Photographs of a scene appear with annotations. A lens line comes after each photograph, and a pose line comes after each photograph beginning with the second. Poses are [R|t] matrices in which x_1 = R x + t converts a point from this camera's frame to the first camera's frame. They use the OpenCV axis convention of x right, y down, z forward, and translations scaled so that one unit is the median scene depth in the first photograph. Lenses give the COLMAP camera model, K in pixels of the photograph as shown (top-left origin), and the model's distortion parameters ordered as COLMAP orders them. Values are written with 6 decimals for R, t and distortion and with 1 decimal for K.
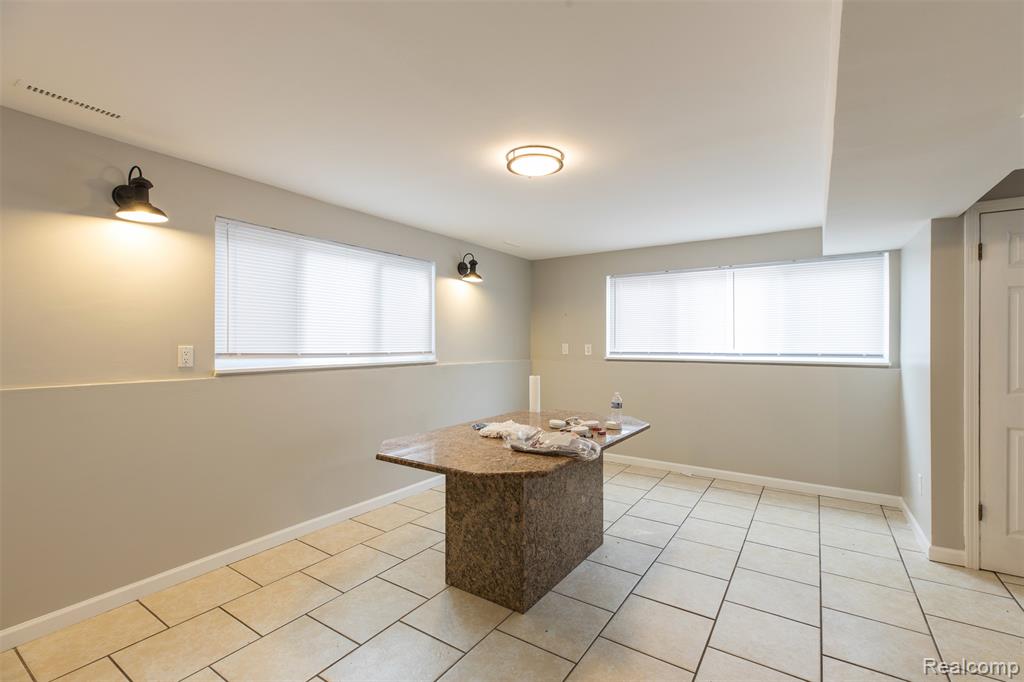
lens RADIAL K [[454.9, 0, 523.5], [0, 454.9, 344.0], [0, 0, 1]] dist [0.001844, 0.000580]
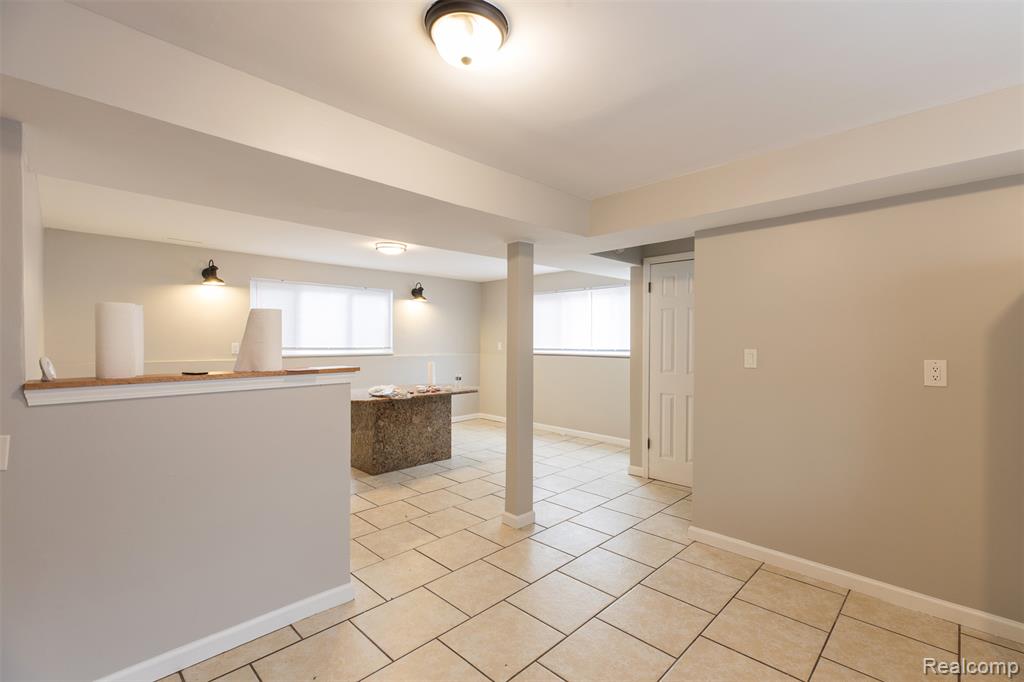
lens RADIAL K [[454.9, 0, 523.5], [0, 454.9, 344.0], [0, 0, 1]] dist [0.001844, 0.000580]
pose [[0.981972, 0.002163, -0.189015, 0.770860], [-0.001389, 0.999990, 0.004227, -0.003094], [0.189022, -0.003888, 0.981965, -0.640897]]
